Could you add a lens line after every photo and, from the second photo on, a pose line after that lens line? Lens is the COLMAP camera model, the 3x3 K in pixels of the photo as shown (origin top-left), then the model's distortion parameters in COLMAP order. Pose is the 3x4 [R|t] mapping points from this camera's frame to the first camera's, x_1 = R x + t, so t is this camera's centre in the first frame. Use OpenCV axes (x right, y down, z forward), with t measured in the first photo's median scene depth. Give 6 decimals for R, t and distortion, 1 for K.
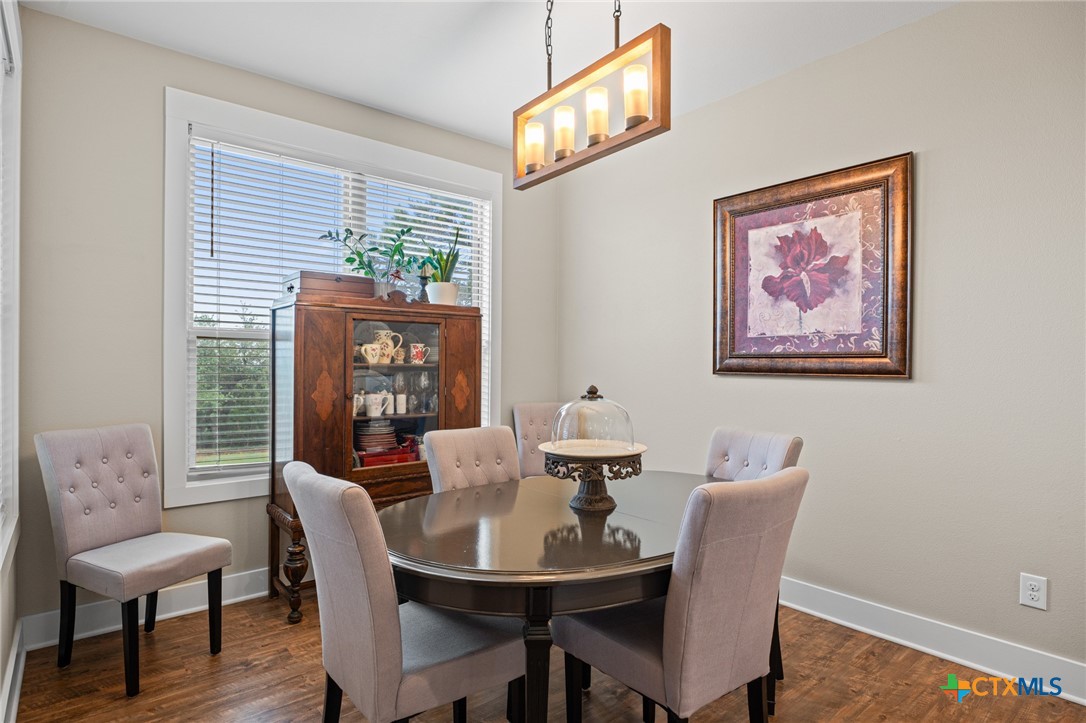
lens RADIAL K [[558.2, 0, 543.8], [0, 558.2, 362.0], [0, 0, 1]] dist [-0.007467, 0.000331]
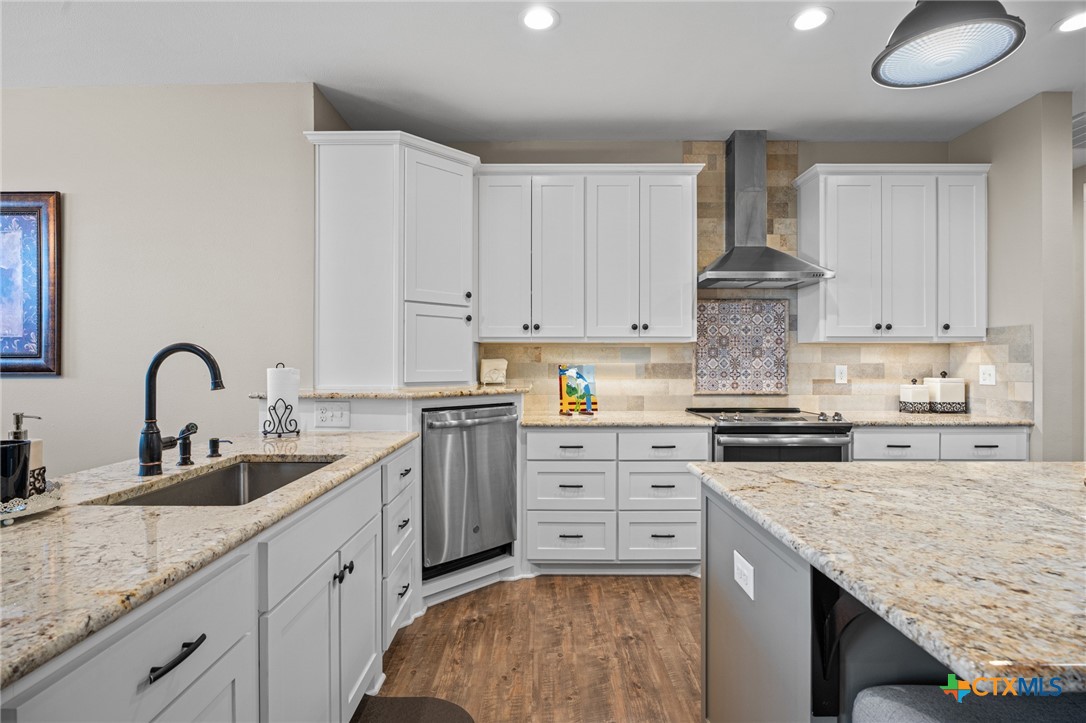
lens RADIAL K [[558.2, 0, 538.8], [0, 558.2, 361.1], [0, 0, 1]] dist [-0.007467, 0.000331]
pose [[0.644123, -0.007919, 0.764881, 0.379080], [0.002544, 0.999963, 0.008211, -0.007744], [-0.764917, -0.003343, 0.644120, -0.578113]]
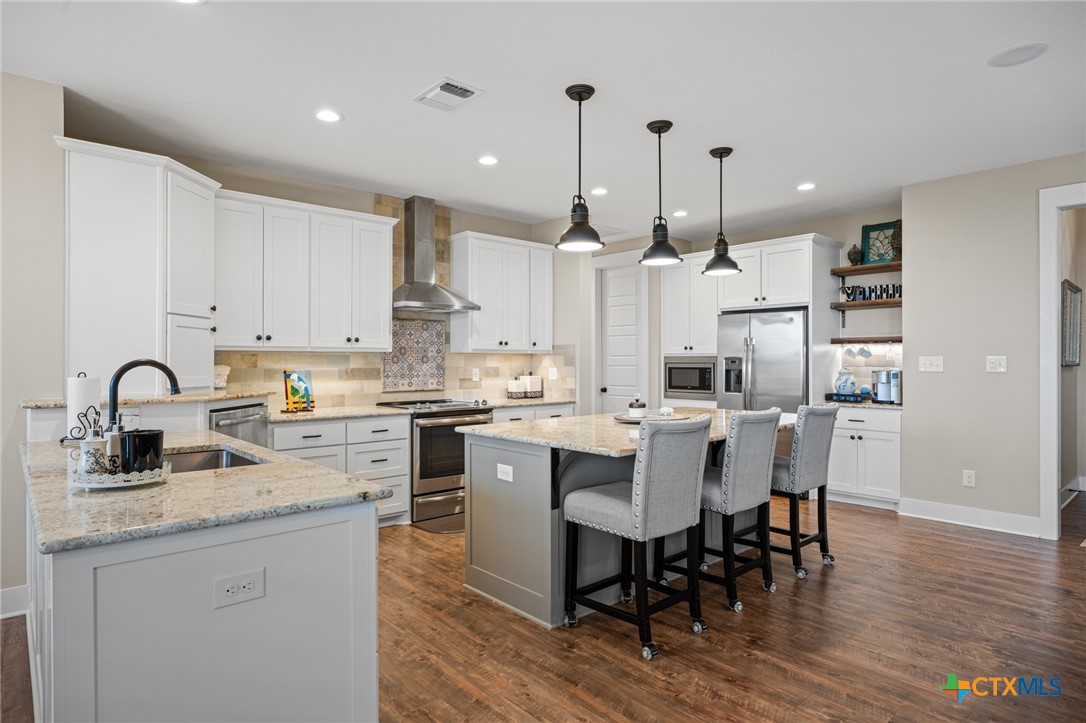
lens RADIAL K [[610.2, 0, 541.8], [0, 610.2, 359.3], [0, 0, 1]] dist [-0.003205, 0.002543]
pose [[-0.037035, -0.006222, 0.999295, -0.309544], [-0.004449, 0.999972, 0.006062, -0.032222], [-0.999304, -0.004221, -0.037062, -0.409791]]
